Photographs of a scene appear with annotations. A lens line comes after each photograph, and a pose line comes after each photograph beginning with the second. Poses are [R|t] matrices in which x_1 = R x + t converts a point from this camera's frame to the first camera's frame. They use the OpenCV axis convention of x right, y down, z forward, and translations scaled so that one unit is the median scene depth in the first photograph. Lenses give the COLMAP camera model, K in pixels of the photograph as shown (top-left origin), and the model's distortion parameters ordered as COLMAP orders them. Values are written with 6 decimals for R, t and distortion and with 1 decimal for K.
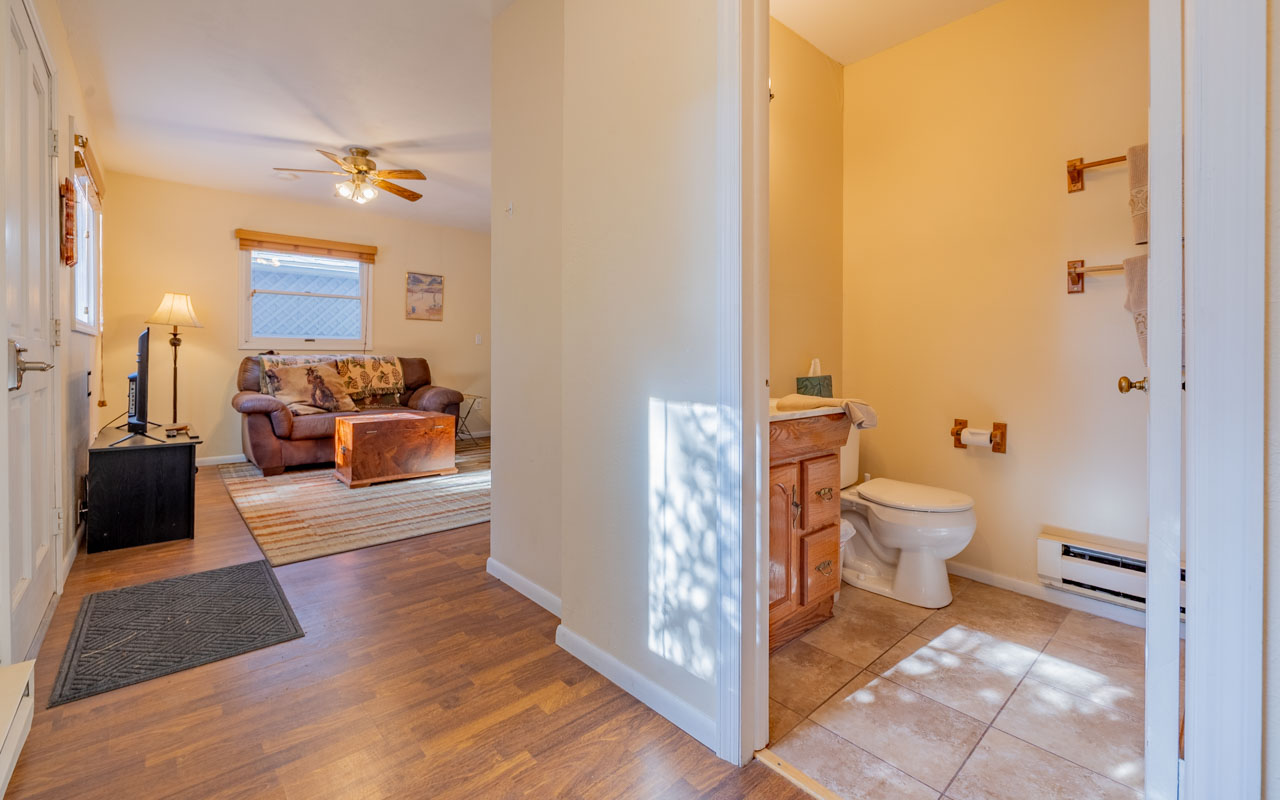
lens RADIAL K [[551.4, 0, 641.9], [0, 551.4, 360.6], [0, 0, 1]] dist [-0.005481, -0.000093]
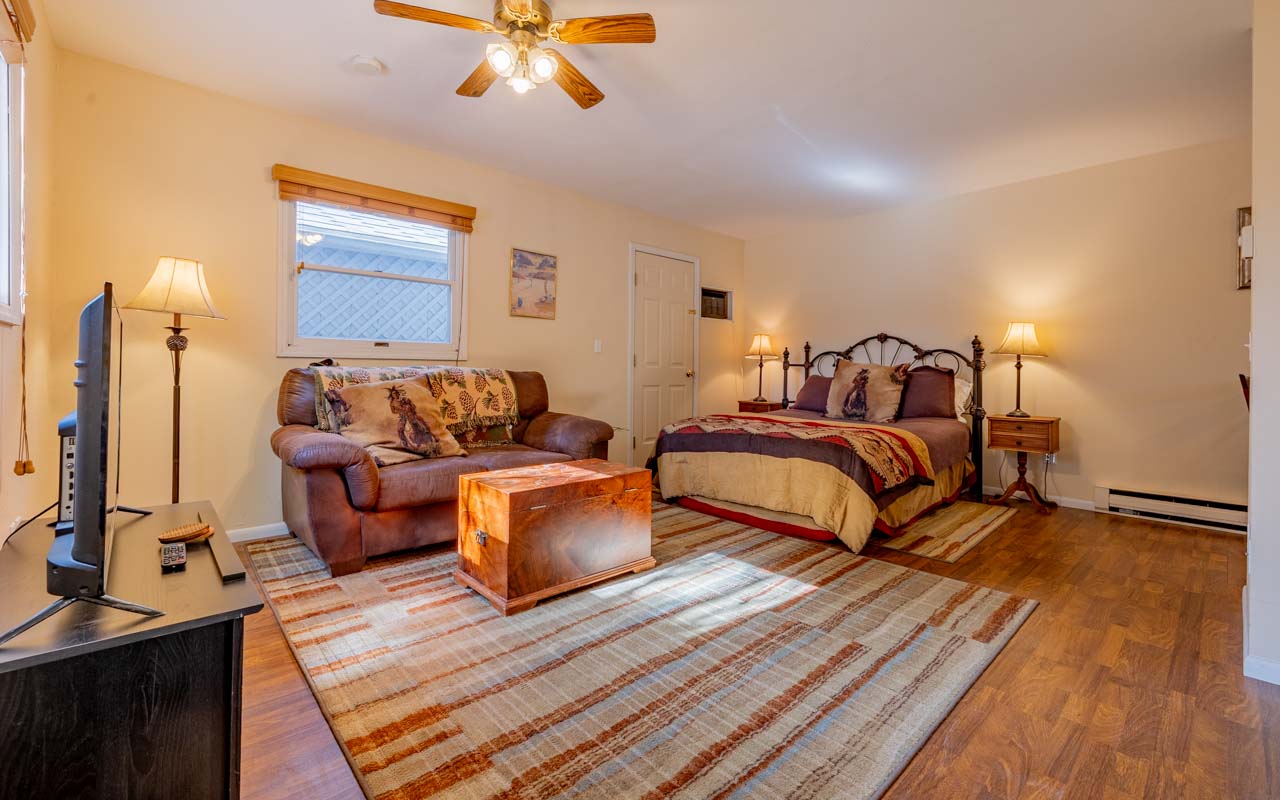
lens RADIAL K [[542.6, 0, 641.8], [0, 542.6, 373.4], [0, 0, 1]] dist [-0.003154, -0.000144]
pose [[0.999894, 0.005241, 0.013565, -0.329108], [-0.005234, 0.999986, -0.000608, -0.003536], [-0.013568, 0.000537, 0.999908, 0.379296]]
